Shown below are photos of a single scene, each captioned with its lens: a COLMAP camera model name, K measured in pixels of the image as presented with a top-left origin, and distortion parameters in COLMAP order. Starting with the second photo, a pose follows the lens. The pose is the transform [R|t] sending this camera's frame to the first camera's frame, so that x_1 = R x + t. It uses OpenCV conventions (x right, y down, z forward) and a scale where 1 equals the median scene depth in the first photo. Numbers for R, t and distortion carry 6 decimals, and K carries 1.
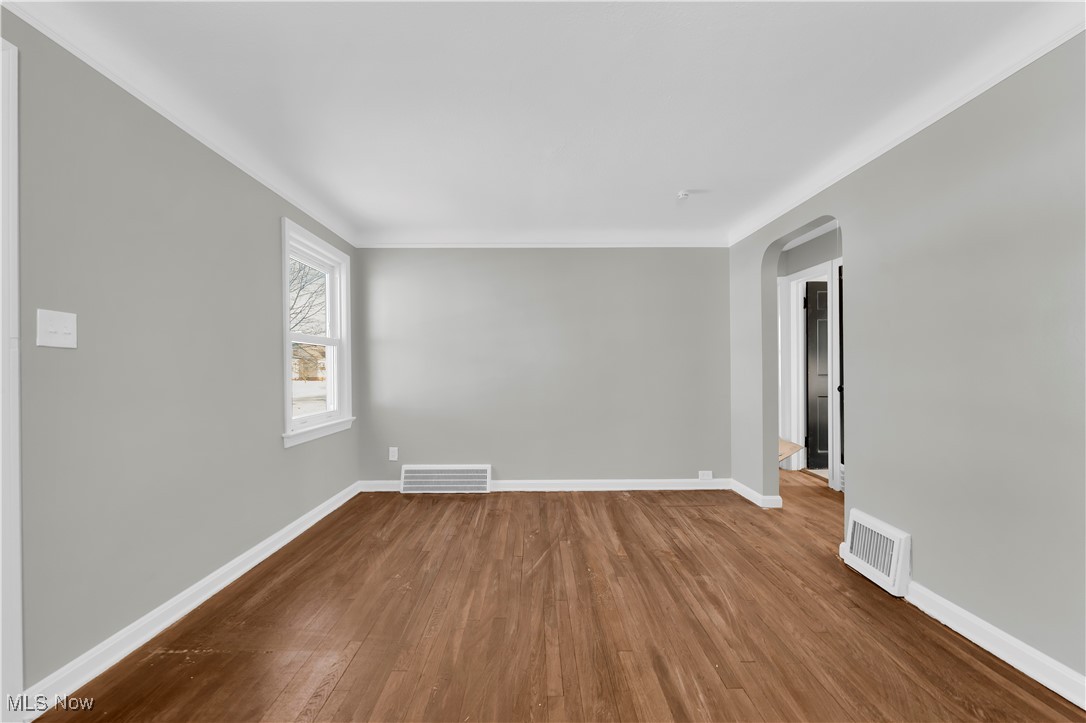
lens RADIAL K [[435.6, 0, 542.8], [0, 435.6, 366.3], [0, 0, 1]] dist [-0.002966, 0.000244]
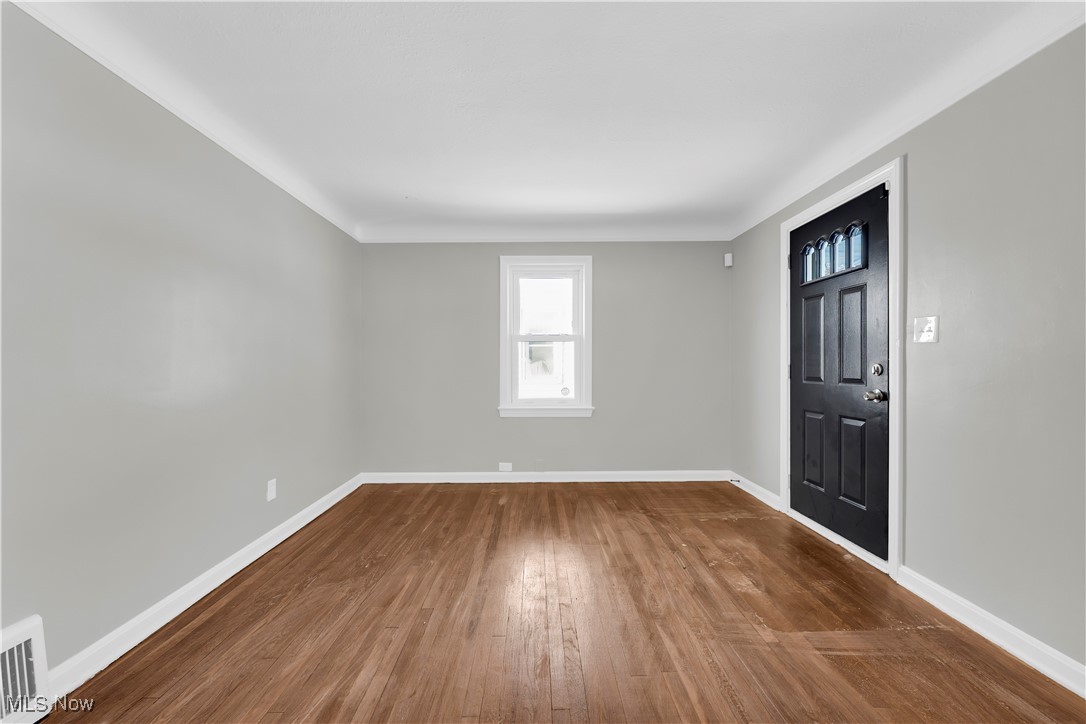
lens RADIAL K [[435.6, 0, 541.3], [0, 435.6, 364.0], [0, 0, 1]] dist [-0.002966, 0.000244]
pose [[-0.999972, 0.006823, 0.003059, 0.078264], [0.006807, 0.999963, -0.005328, 0.017047], [-0.003095, -0.005307, -0.999981, 1.960779]]
